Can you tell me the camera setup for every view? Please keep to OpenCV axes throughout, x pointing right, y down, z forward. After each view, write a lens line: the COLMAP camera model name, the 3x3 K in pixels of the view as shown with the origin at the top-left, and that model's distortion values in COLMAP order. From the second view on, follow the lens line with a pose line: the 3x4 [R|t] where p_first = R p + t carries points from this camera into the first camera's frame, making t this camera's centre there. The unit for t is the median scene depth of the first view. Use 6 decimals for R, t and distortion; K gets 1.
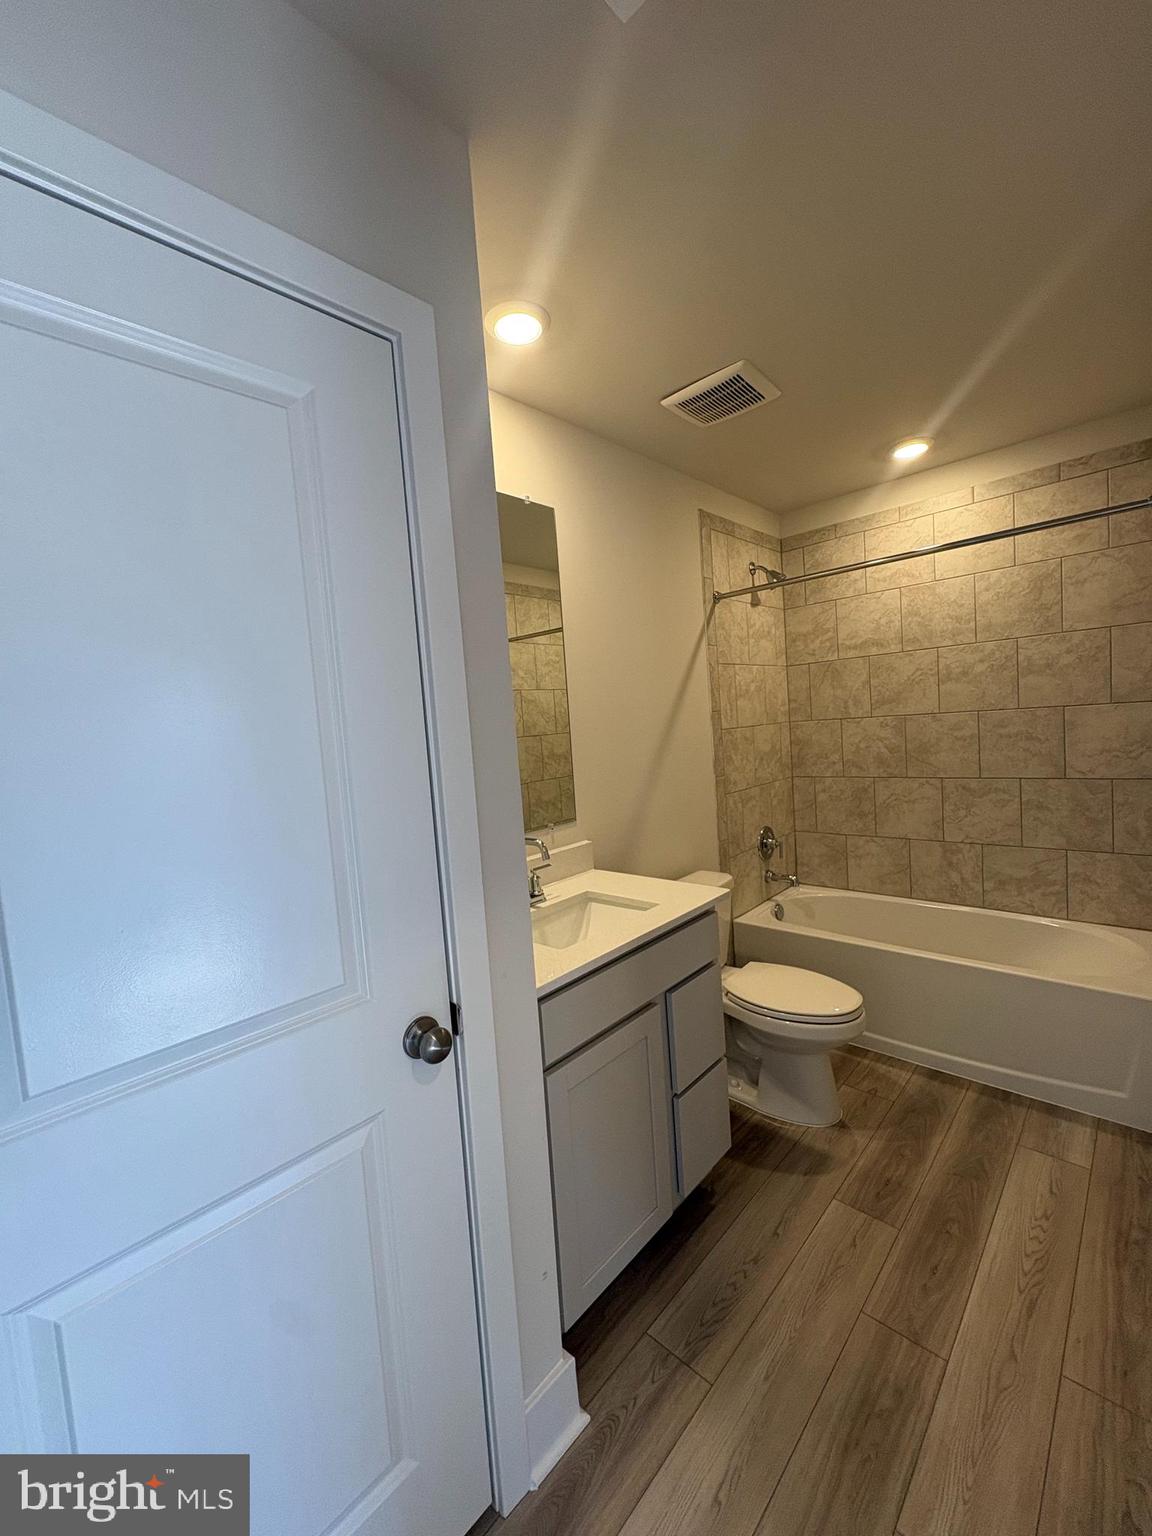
lens RADIAL K [[610.0, 0, 562.2], [0, 610.0, 762.7], [0, 0, 1]] dist [-0.002652, -0.001168]
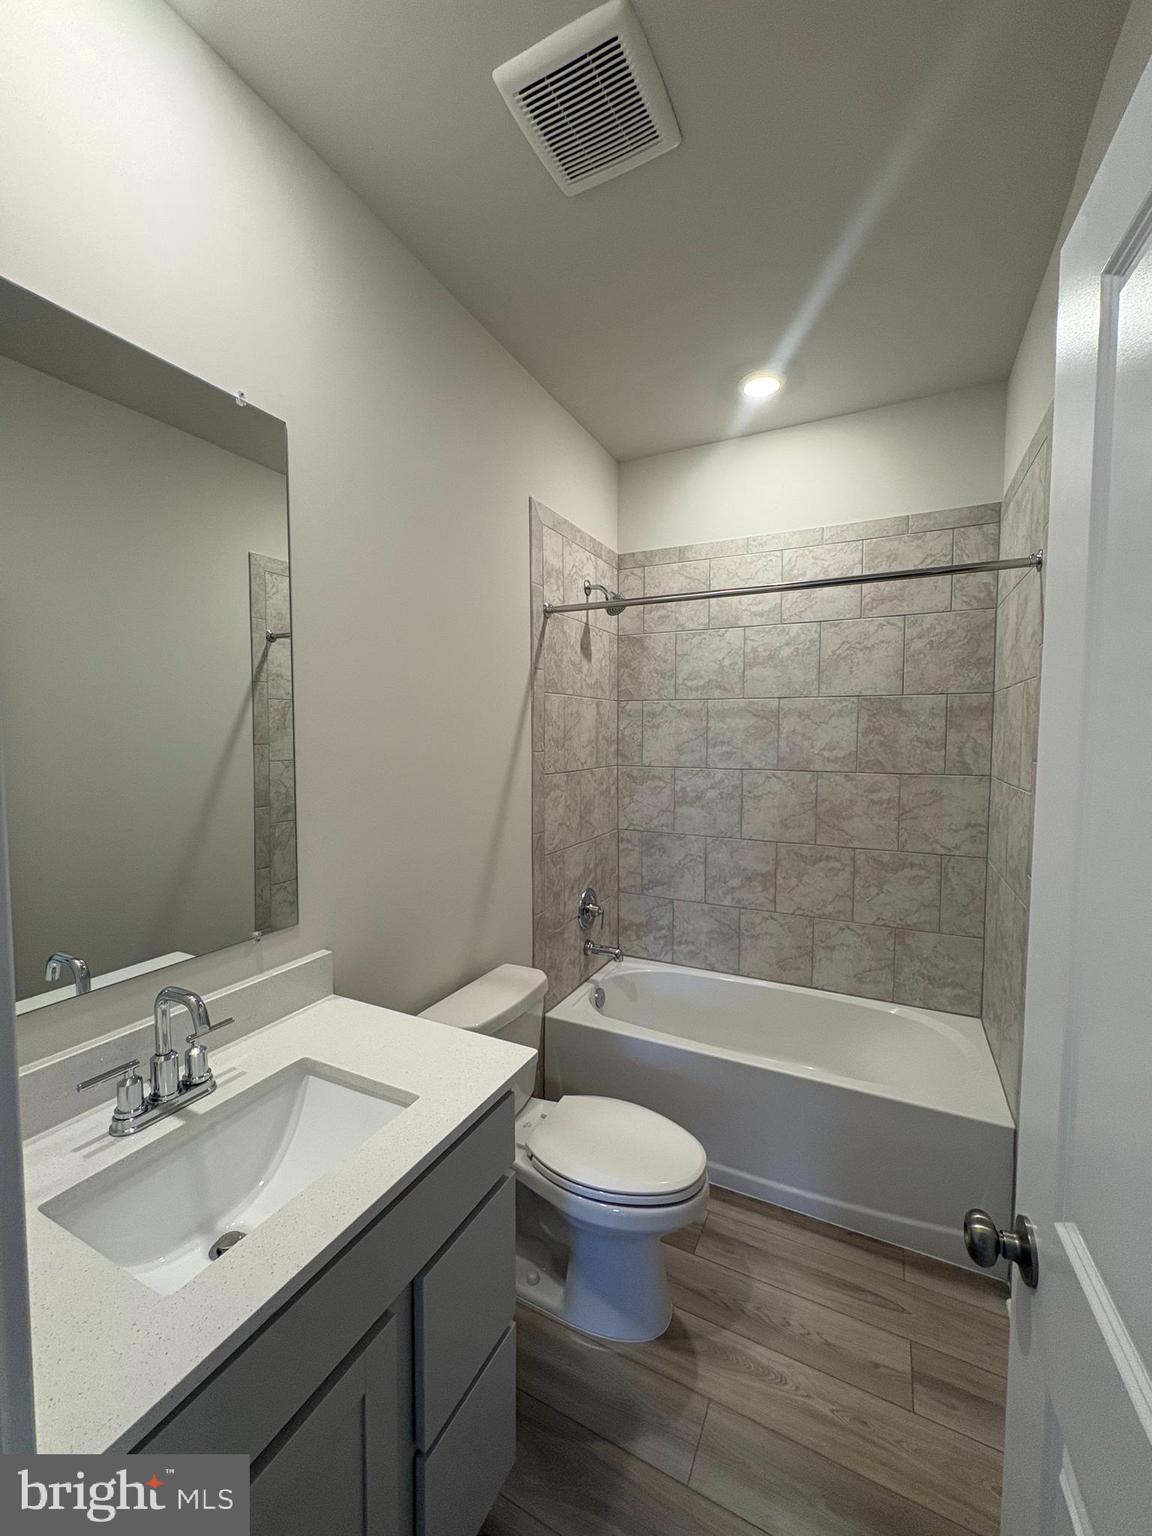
lens RADIAL K [[610.0, 0, 573.1], [0, 610.0, 770.2], [0, 0, 1]] dist [-0.002652, -0.001168]
pose [[0.953710, 0.060484, 0.294582, 0.061161], [-0.055831, 0.998147, -0.024188, -0.041224], [-0.295499, 0.006621, 0.955320, 0.219883]]
